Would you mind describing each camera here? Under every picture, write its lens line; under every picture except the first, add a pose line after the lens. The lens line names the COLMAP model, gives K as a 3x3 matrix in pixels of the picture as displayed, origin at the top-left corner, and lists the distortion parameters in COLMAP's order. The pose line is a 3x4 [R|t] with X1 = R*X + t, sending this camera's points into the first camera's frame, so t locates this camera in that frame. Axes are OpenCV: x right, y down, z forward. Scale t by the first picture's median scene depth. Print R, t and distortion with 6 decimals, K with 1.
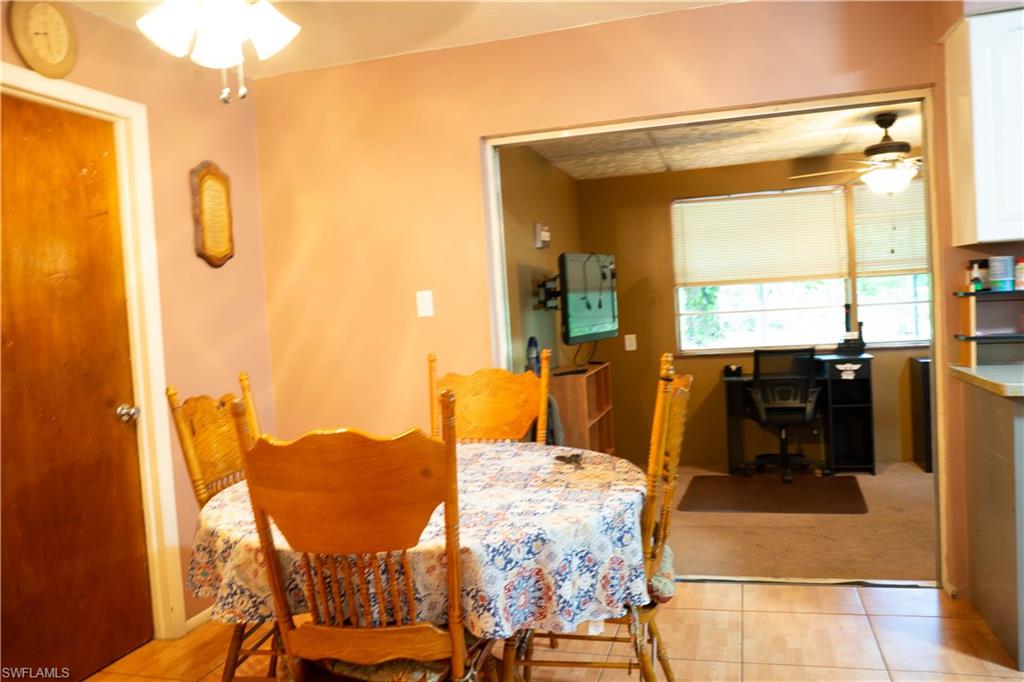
lens RADIAL K [[813.2, 0, 511.5], [0, 813.2, 342.9], [0, 0, 1]] dist [-0.005347, -0.001015]
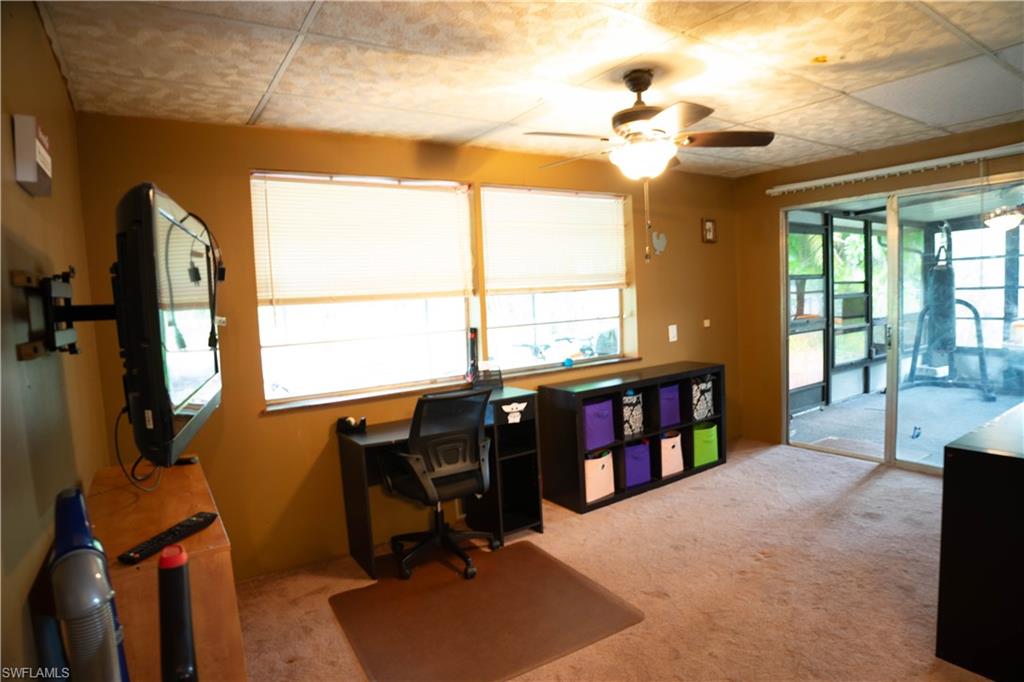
lens RADIAL K [[569.5, 0, 511.5], [0, 569.5, 341.7], [0, 0, 1]] dist [-0.073797, 0.001768]
pose [[0.649222, -0.030665, 0.759981, -0.007069], [0.041849, 0.999114, 0.004564, -0.036806], [-0.759447, 0.028841, 0.649929, 0.635591]]
